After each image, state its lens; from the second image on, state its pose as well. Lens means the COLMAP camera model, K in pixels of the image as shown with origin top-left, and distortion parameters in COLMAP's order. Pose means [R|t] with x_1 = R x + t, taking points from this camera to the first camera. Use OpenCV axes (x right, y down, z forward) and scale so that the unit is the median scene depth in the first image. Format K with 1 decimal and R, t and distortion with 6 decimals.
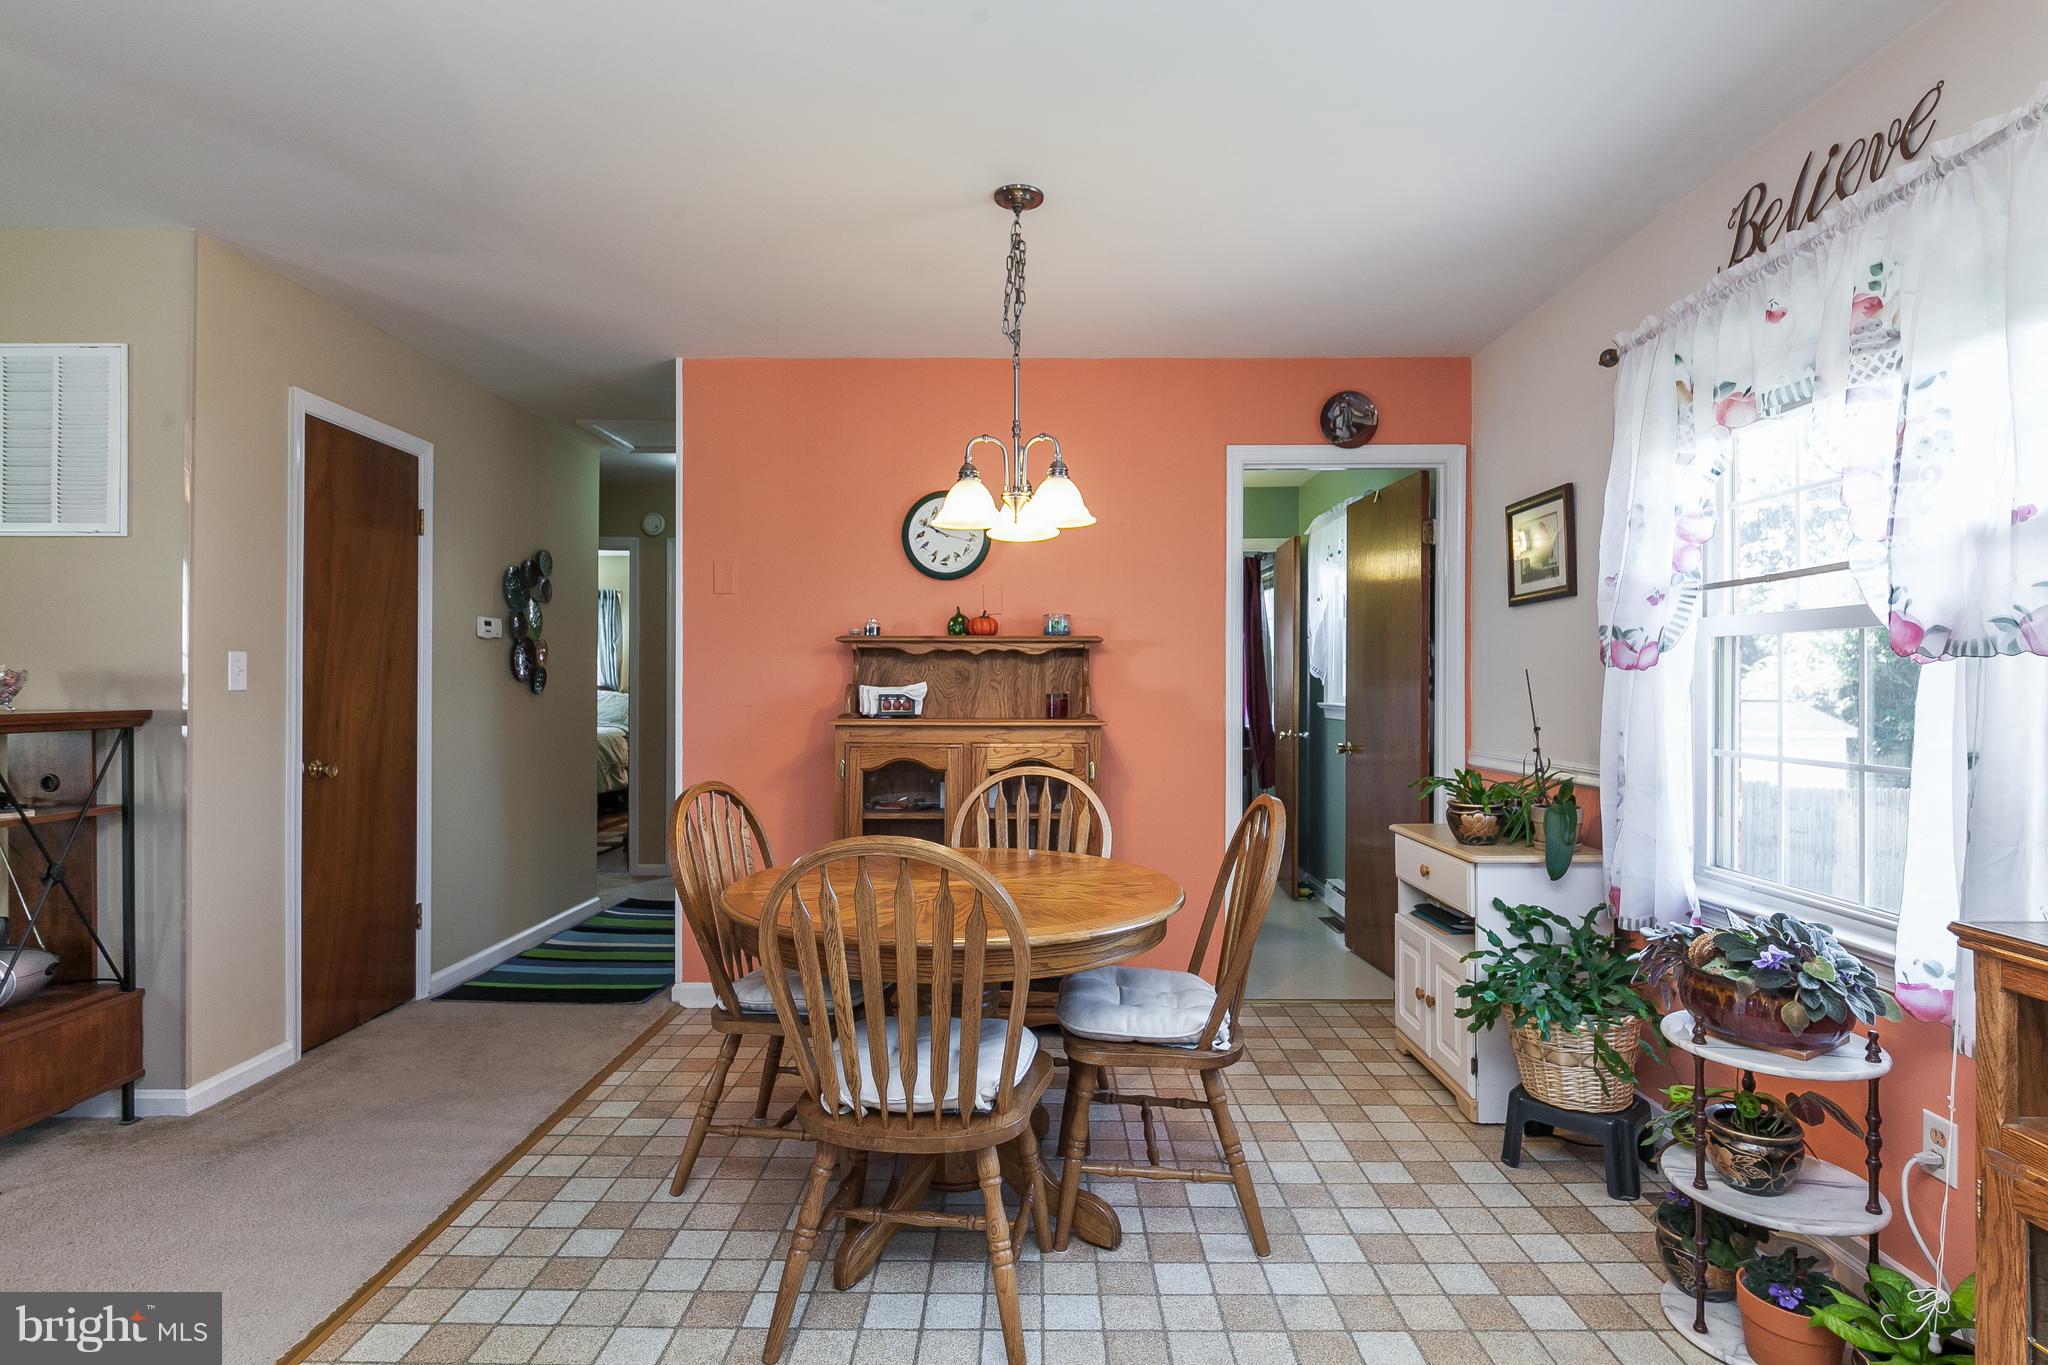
lens RADIAL K [[1094.3, 0, 966.3], [0, 1094.3, 681.5], [0, 0, 1]] dist [-0.002169, 0.000099]
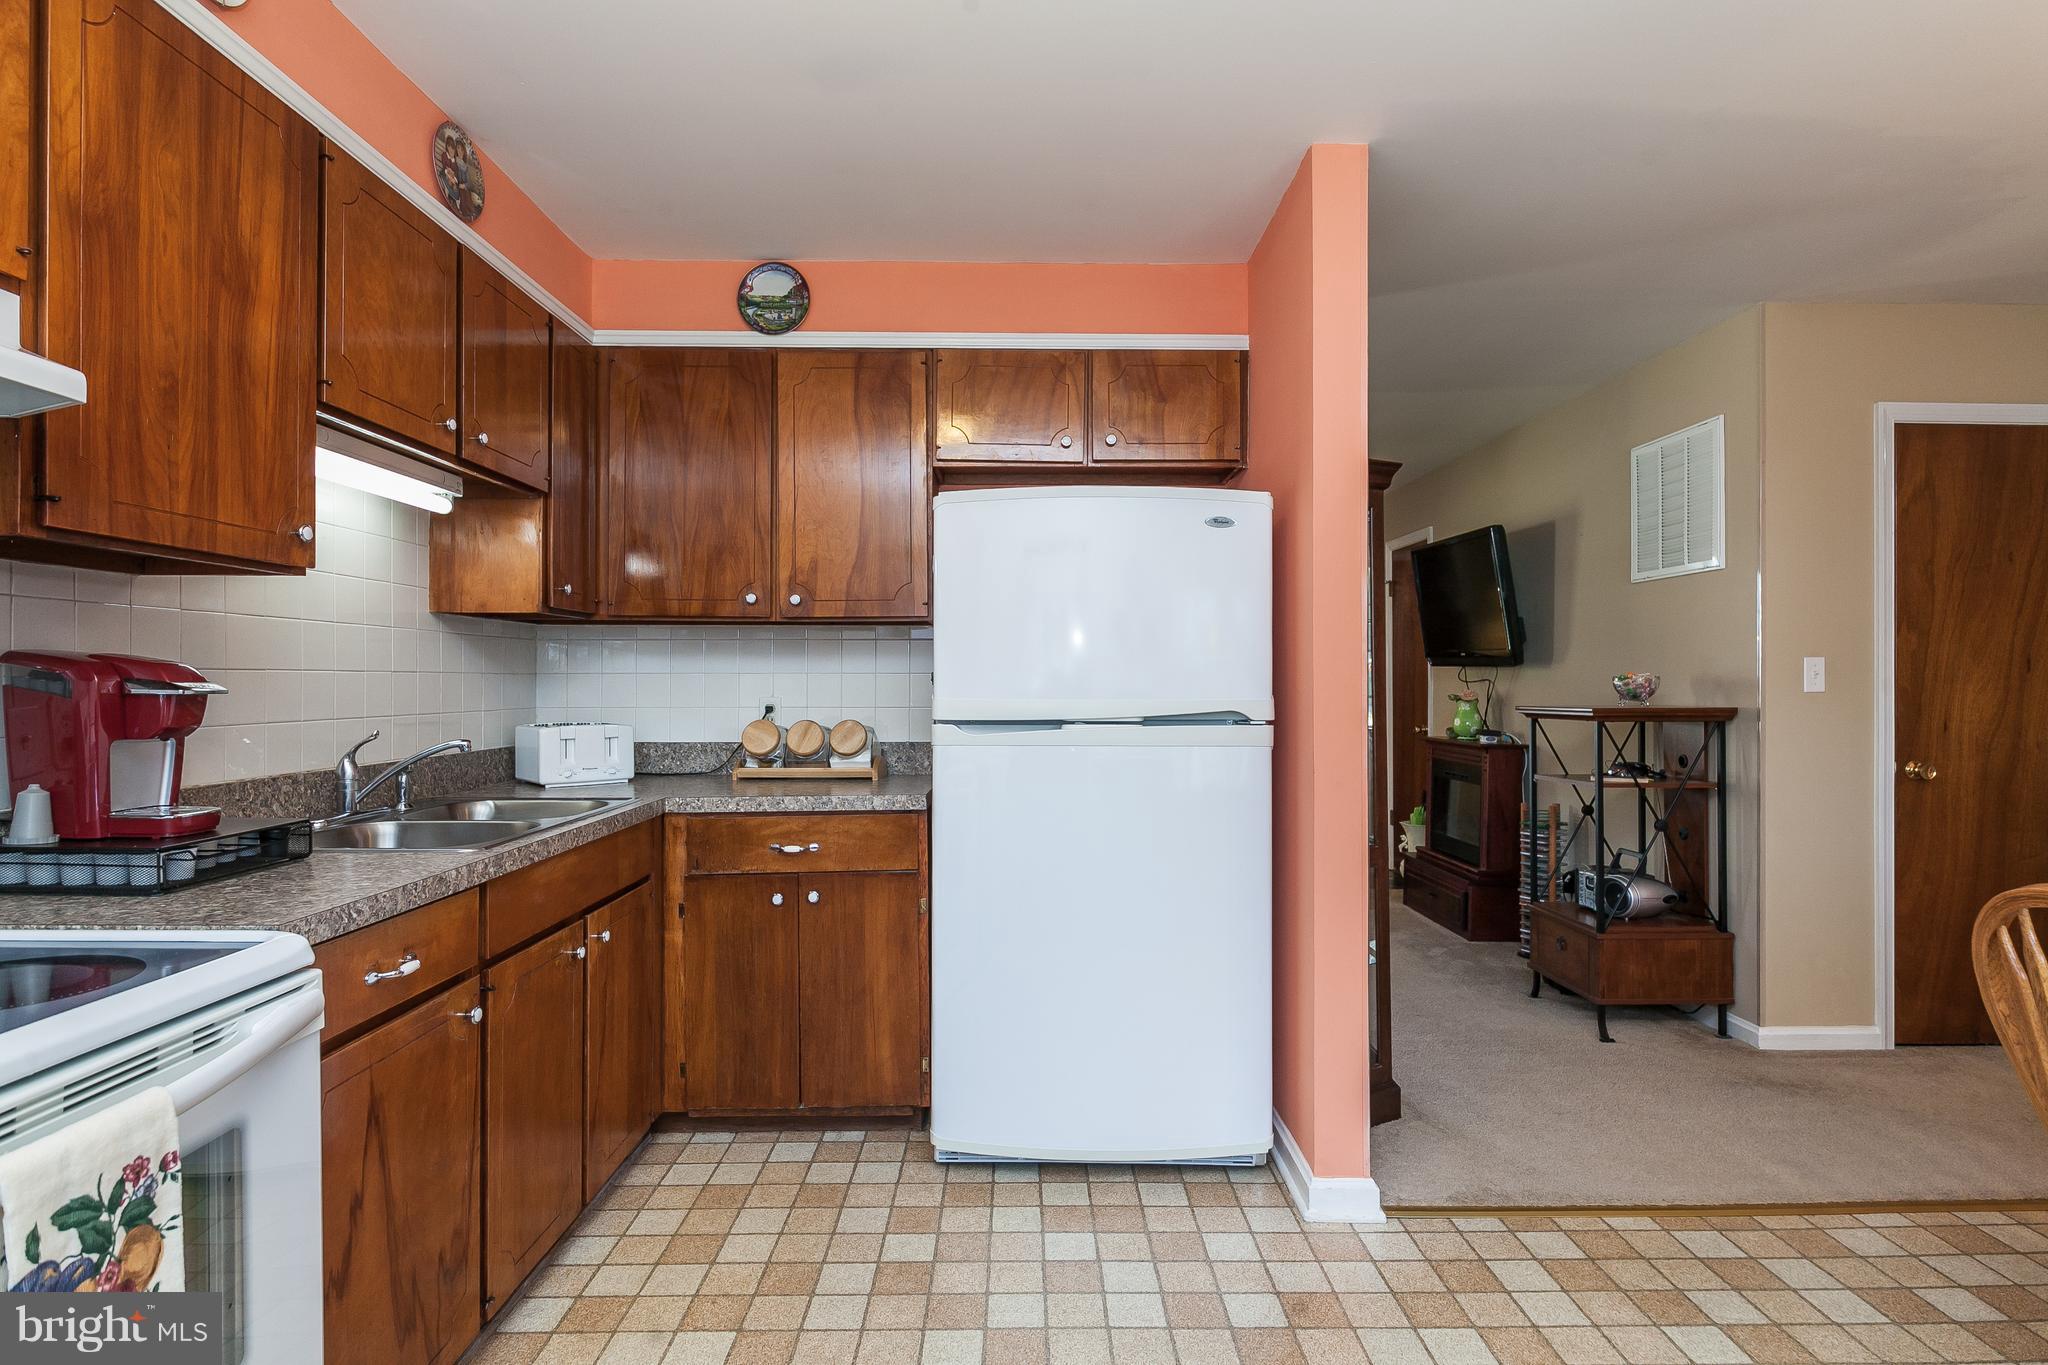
lens RADIAL K [[1094.3, 0, 966.3], [0, 1094.3, 681.5], [0, 0, 1]] dist [-0.002169, 0.000099]
pose [[-0.055415, -0.007776, -0.998433, 0.528267], [0.004383, 0.999958, -0.008031, 0.002743], [0.998454, -0.004822, -0.055378, 0.204282]]
